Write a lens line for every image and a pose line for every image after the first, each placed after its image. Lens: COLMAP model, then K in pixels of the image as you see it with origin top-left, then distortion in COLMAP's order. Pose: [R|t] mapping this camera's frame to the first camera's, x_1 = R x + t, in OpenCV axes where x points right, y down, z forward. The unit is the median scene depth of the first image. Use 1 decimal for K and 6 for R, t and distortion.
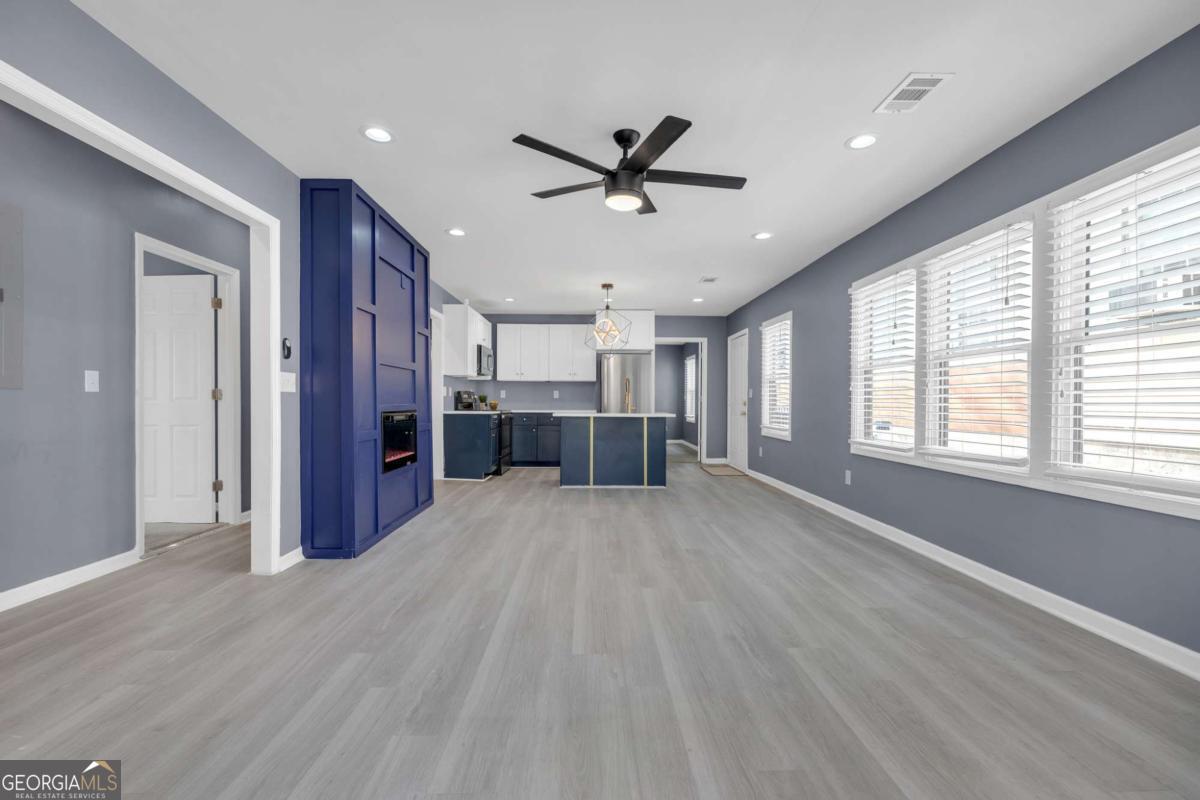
lens RADIAL K [[512.5, 0, 600.0], [0, 512.5, 400.0], [0, 0, 1]] dist [0.000012, -0.000046]
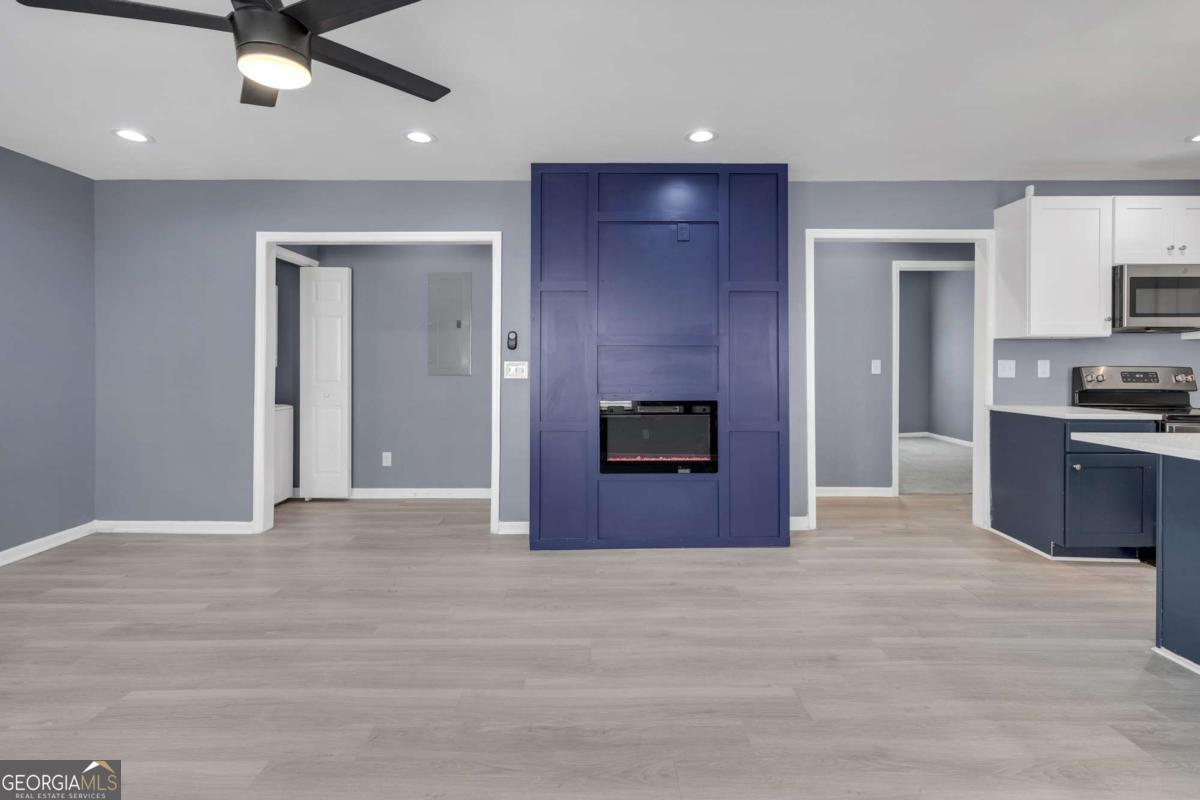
lens RADIAL K [[539.2, 0, 596.8], [0, 539.2, 364.0], [0, 0, 1]] dist [0.001550, 0.000103]
pose [[-0.021801, -0.004621, -0.999752, 0.507302], [0.003119, 0.999984, -0.004690, -0.037305], [0.999757, -0.003220, -0.021787, 1.073073]]
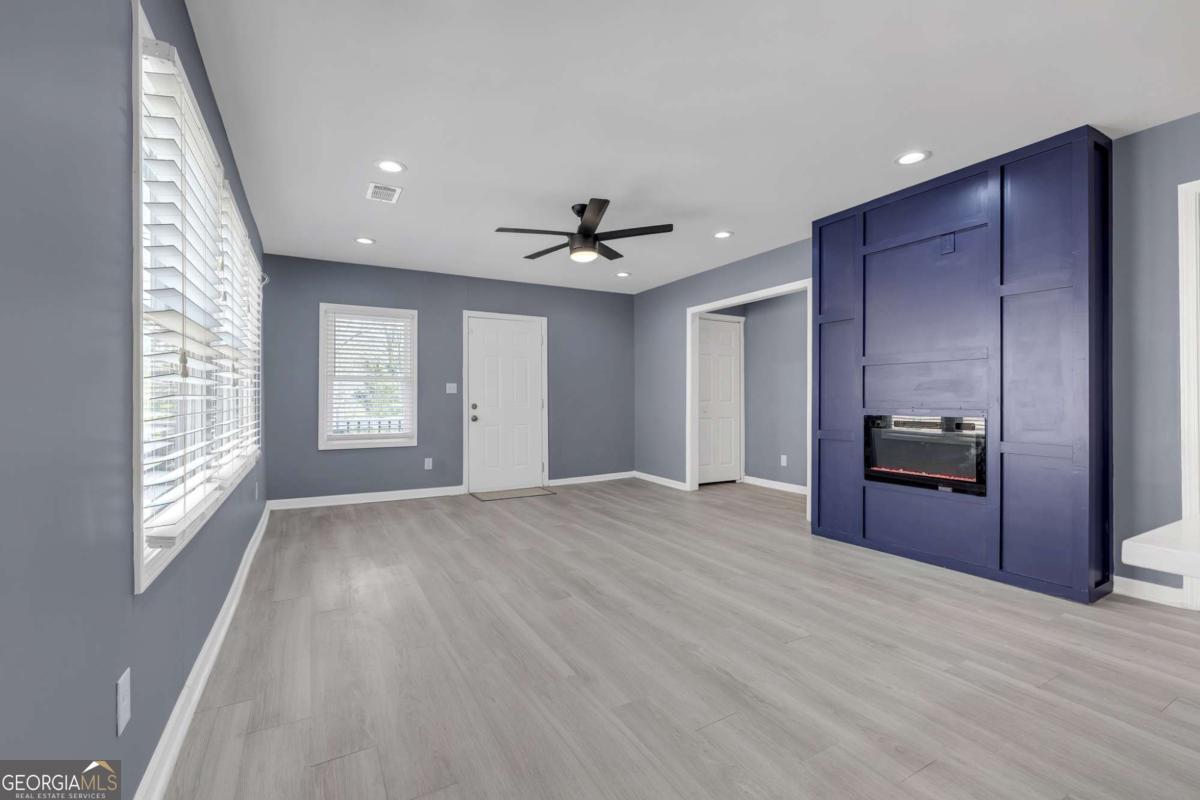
lens RADIAL K [[512.5, 0, 596.9], [0, 512.5, 393.8], [0, 0, 1]] dist [-0.000498, 0.000057]
pose [[-0.886422, -0.005311, -0.462848, 0.493903], [0.000964, 0.999911, -0.013319, -0.005475], [0.462877, -0.012253, -0.886338, 1.711455]]
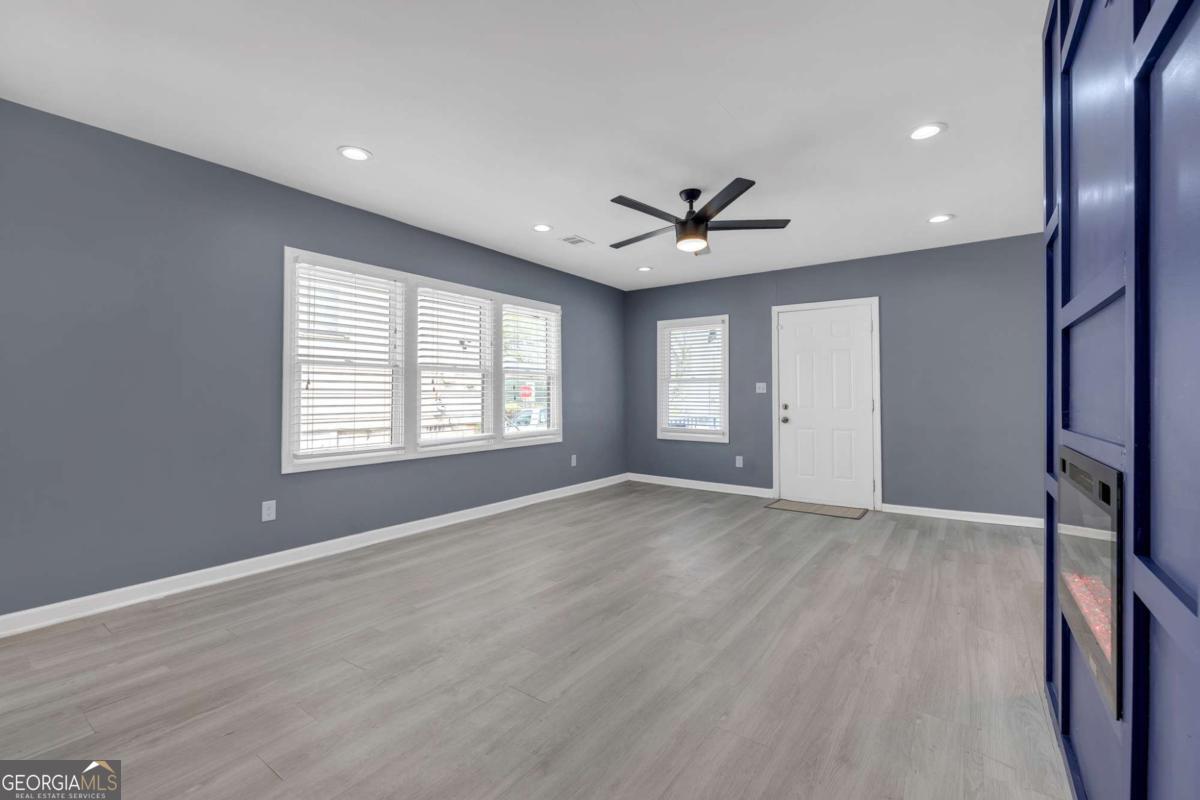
lens RADIAL K [[512.5, 0, 596.9], [0, 512.5, 393.8], [0, 0, 1]] dist [-0.000498, 0.000057]
pose [[-0.796367, -0.002453, 0.604809, -0.396415], [-0.007190, 0.999960, -0.005412, -0.014295], [-0.604771, -0.008659, -0.796353, 1.636736]]
